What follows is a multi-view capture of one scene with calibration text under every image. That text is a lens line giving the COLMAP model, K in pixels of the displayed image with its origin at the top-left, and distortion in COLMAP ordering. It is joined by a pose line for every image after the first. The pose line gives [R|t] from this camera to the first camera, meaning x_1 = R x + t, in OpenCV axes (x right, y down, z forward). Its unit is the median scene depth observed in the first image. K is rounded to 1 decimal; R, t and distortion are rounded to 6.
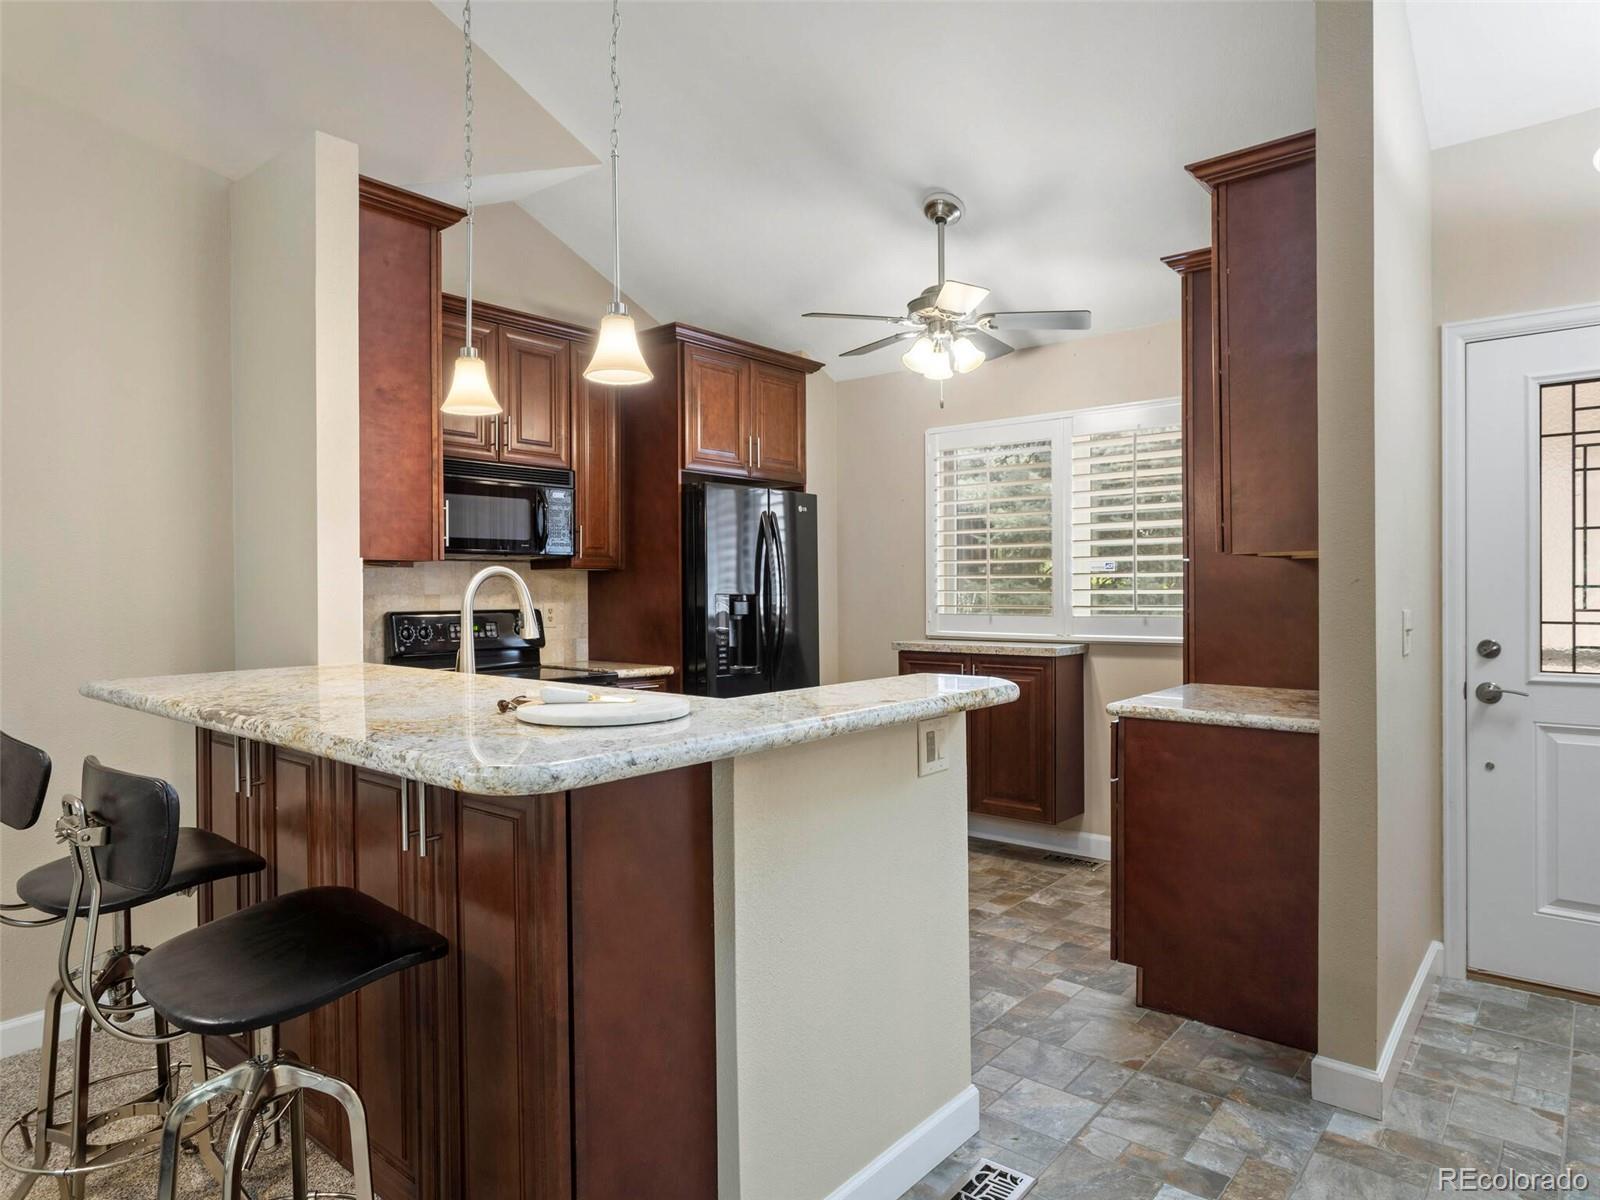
lens RADIAL K [[960.3, 0, 794.6], [0, 960.3, 595.5], [0, 0, 1]] dist [0.001052, -0.005354]
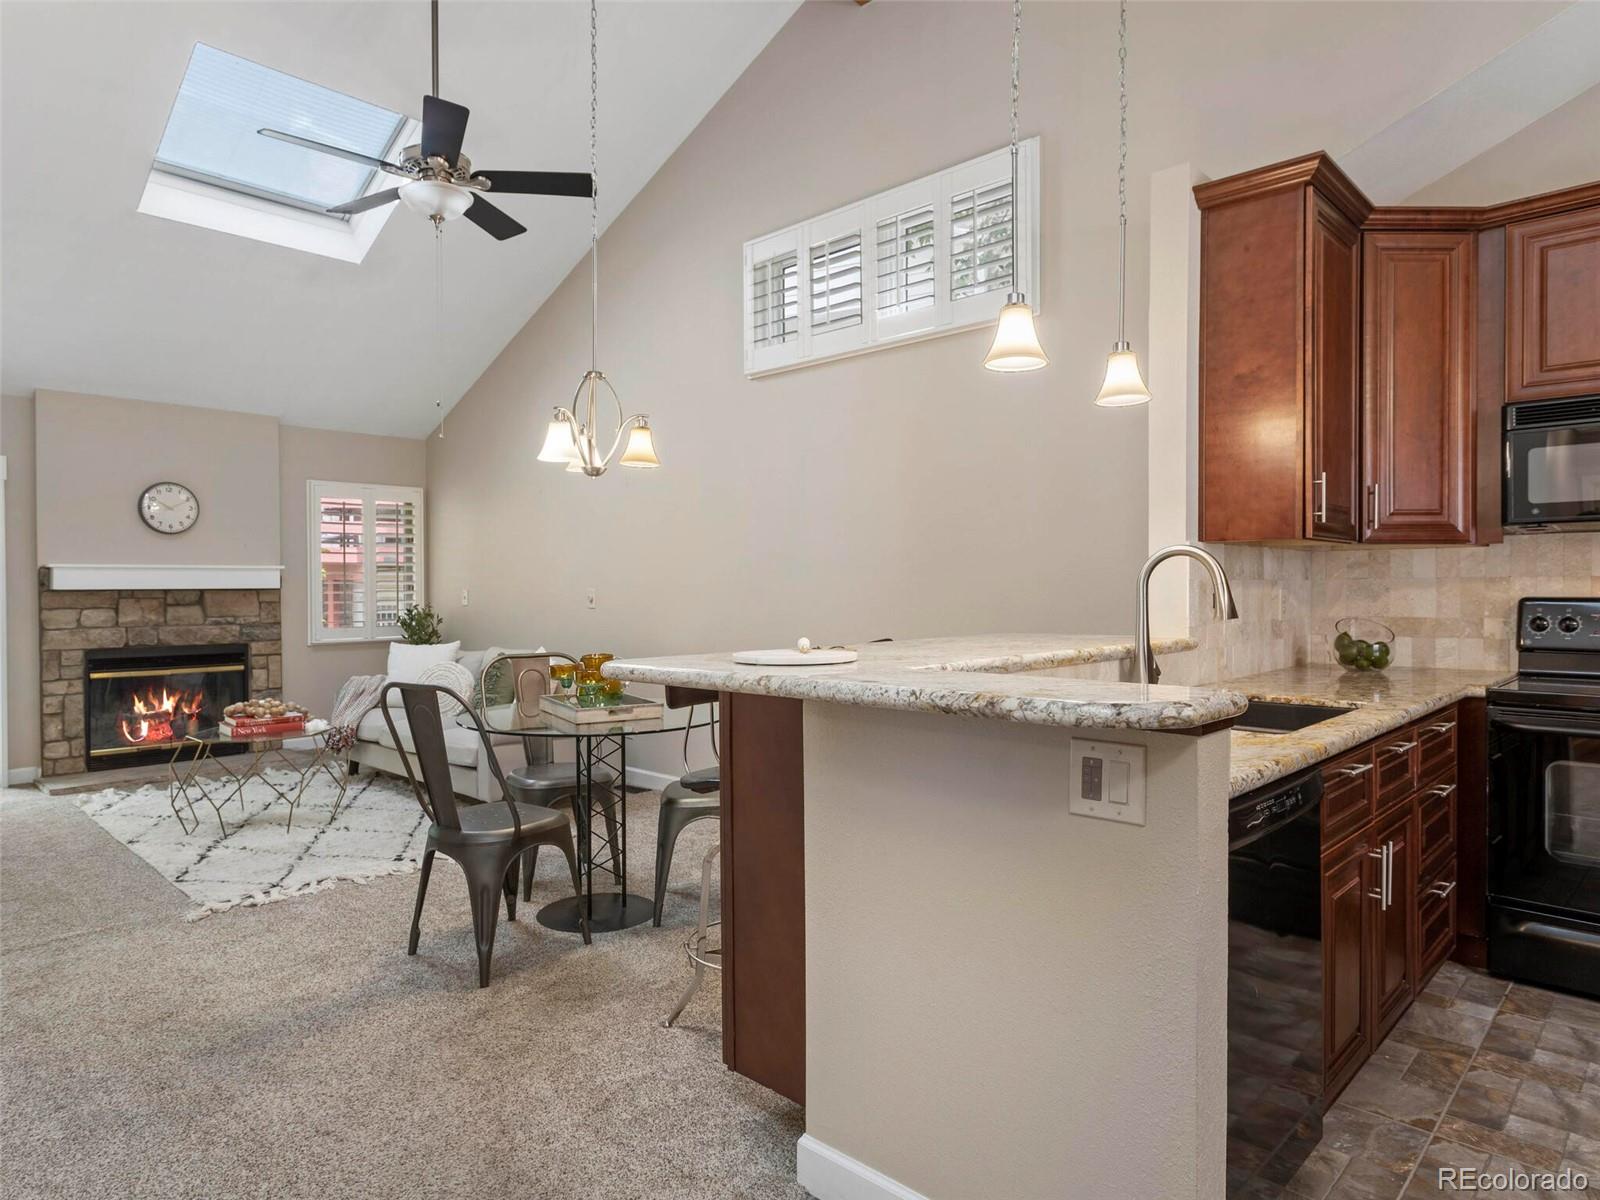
lens RADIAL K [[960.3, 0, 794.6], [0, 960.3, 595.5], [0, 0, 1]] dist [0.001052, -0.005354]
pose [[-0.073138, 0.015257, -0.997205, 0.604114], [-0.003118, 0.999875, 0.015527, 0.006330], [0.997317, 0.004245, -0.073081, 0.571974]]
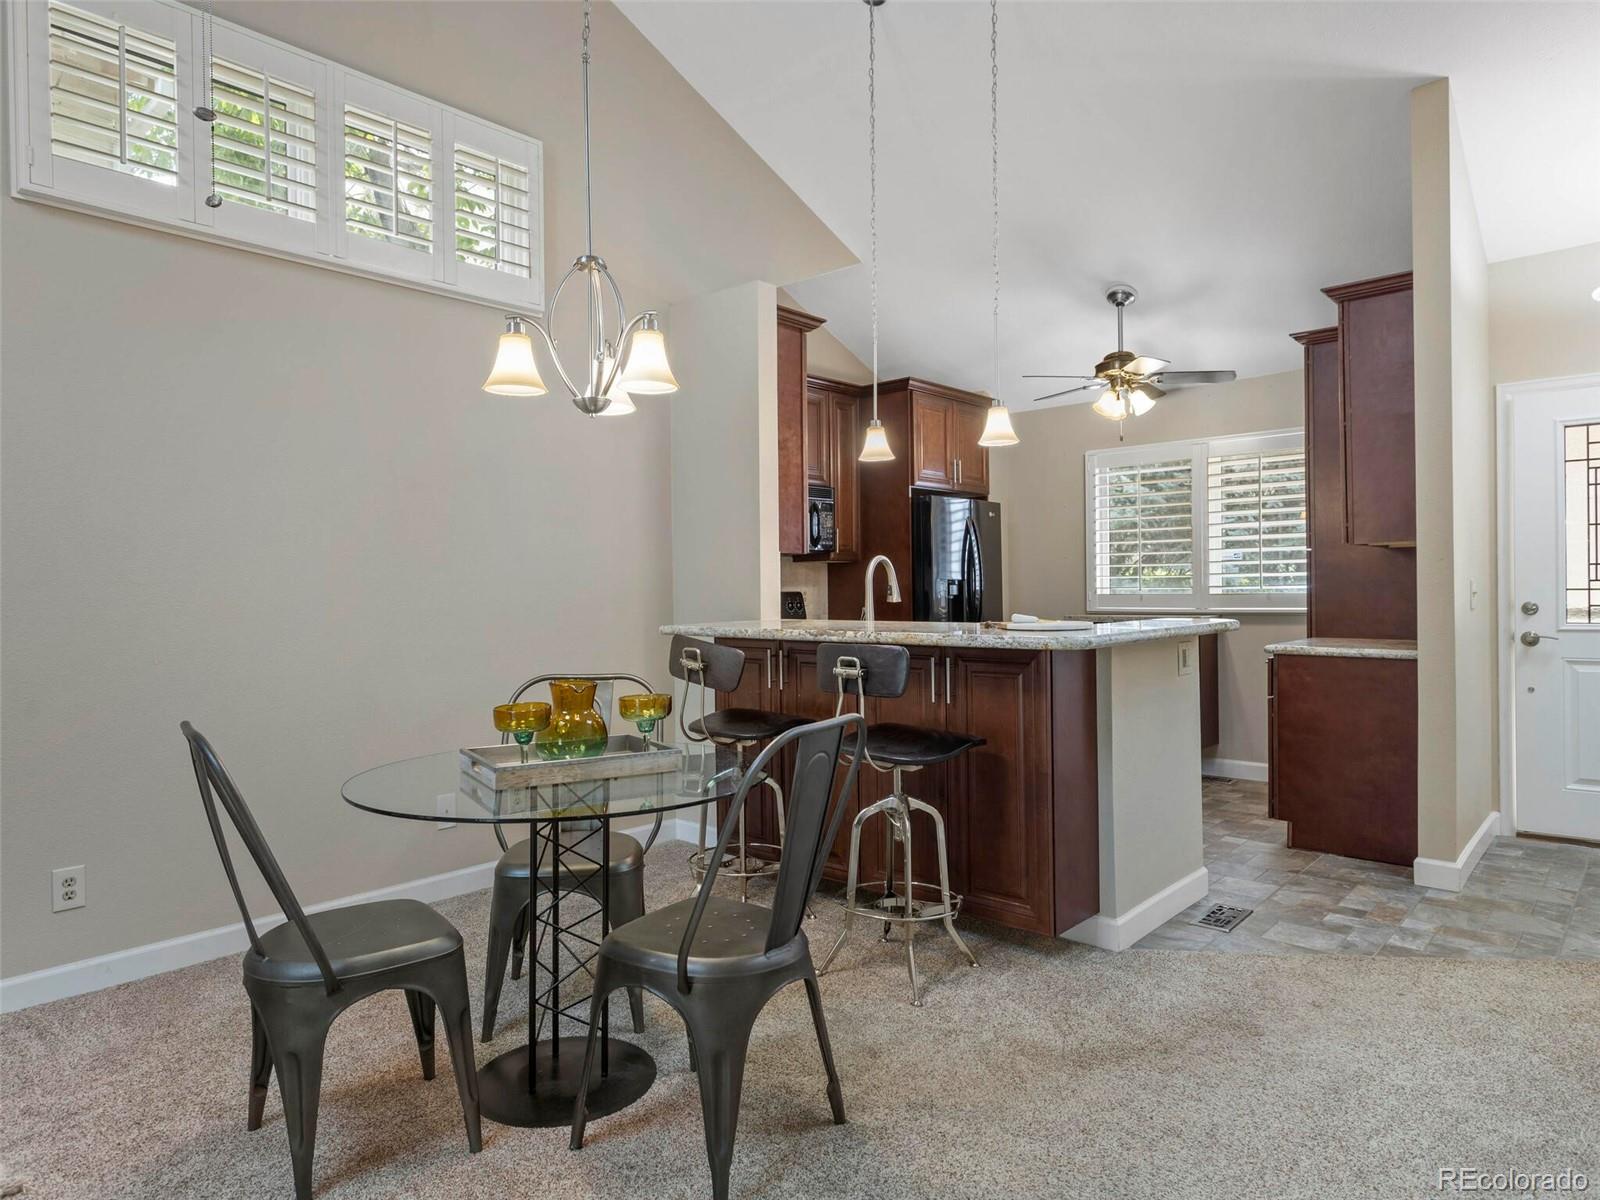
lens RADIAL K [[960.3, 0, 794.6], [0, 960.3, 595.5], [0, 0, 1]] dist [0.001052, -0.005354]
pose [[0.999108, -0.006965, -0.041652, -0.331057], [0.006973, 0.999976, 0.000047, 0.029164], [0.041651, -0.000337, 0.999132, -0.501874]]
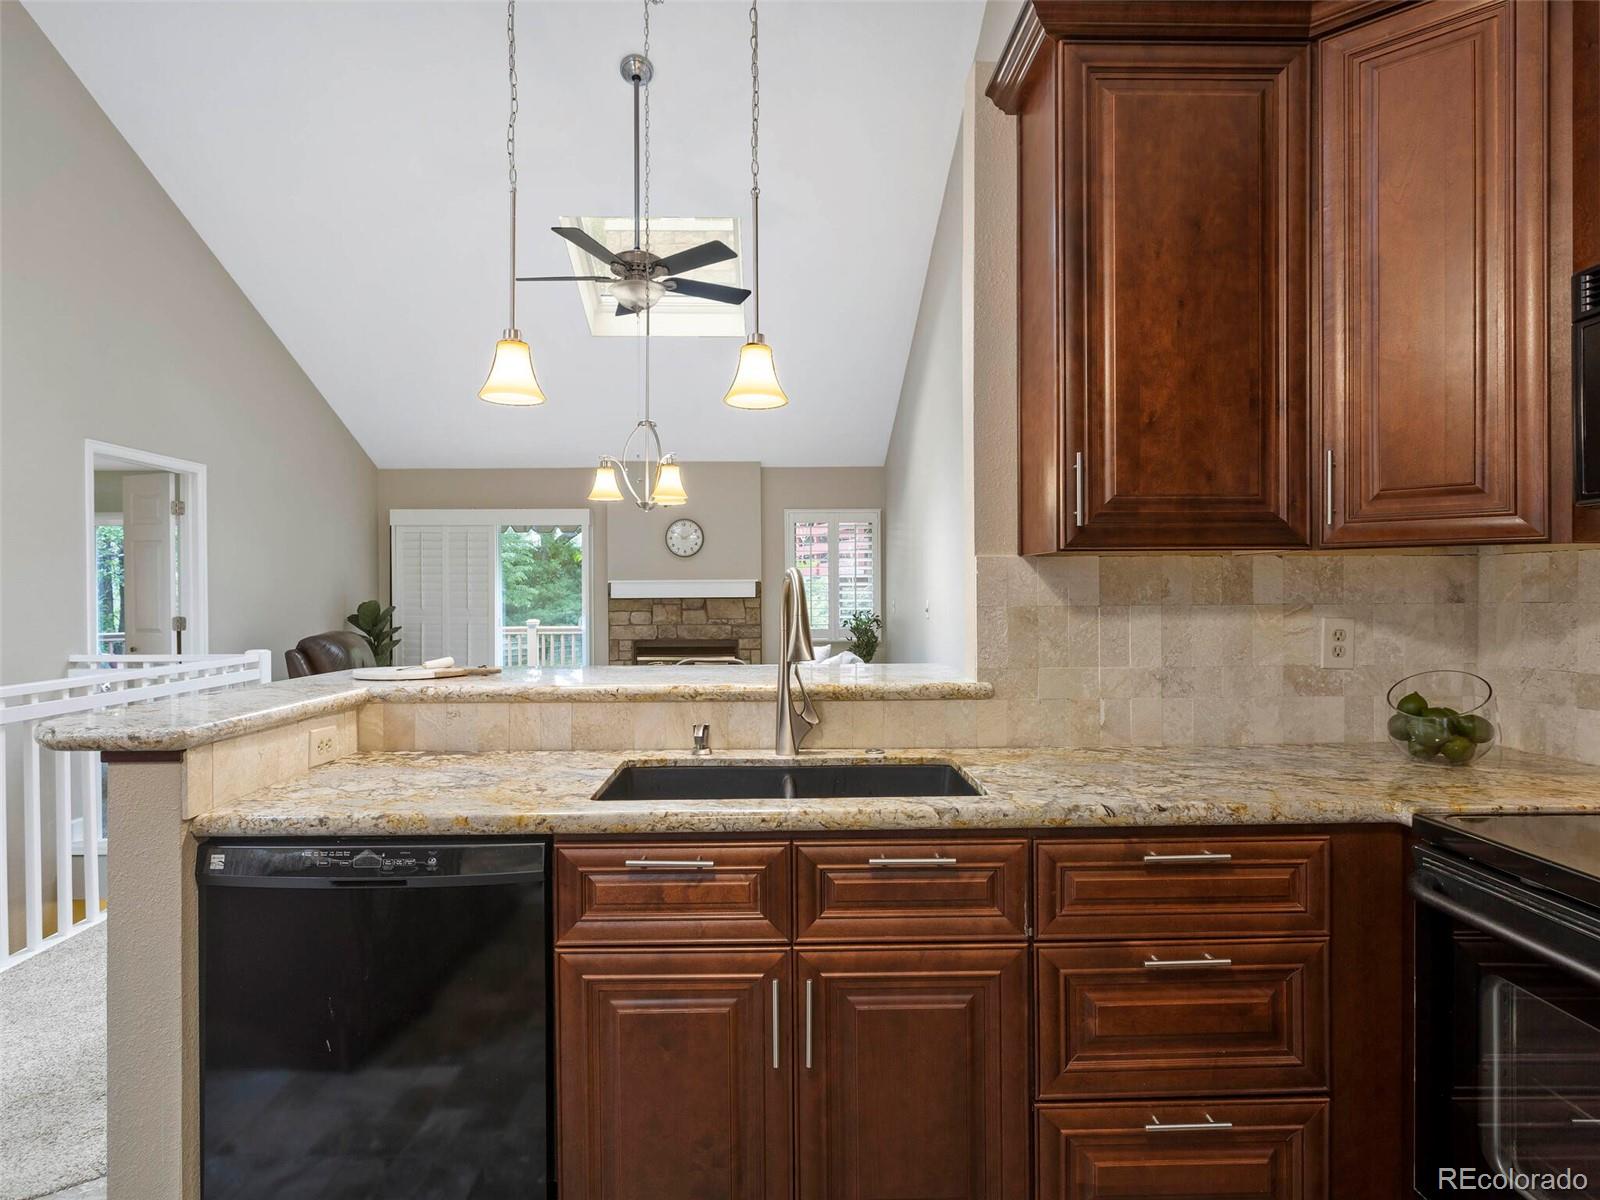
lens RADIAL K [[929.6, 0, 793.3], [0, 929.6, 596.8], [0, 0, 1]] dist [-0.006225, 0.000192]
pose [[-0.750036, 0.013561, -0.661258, 0.182846], [0.004241, 0.999868, 0.015695, -0.015610], [0.661384, 0.008968, -0.749994, 1.355586]]
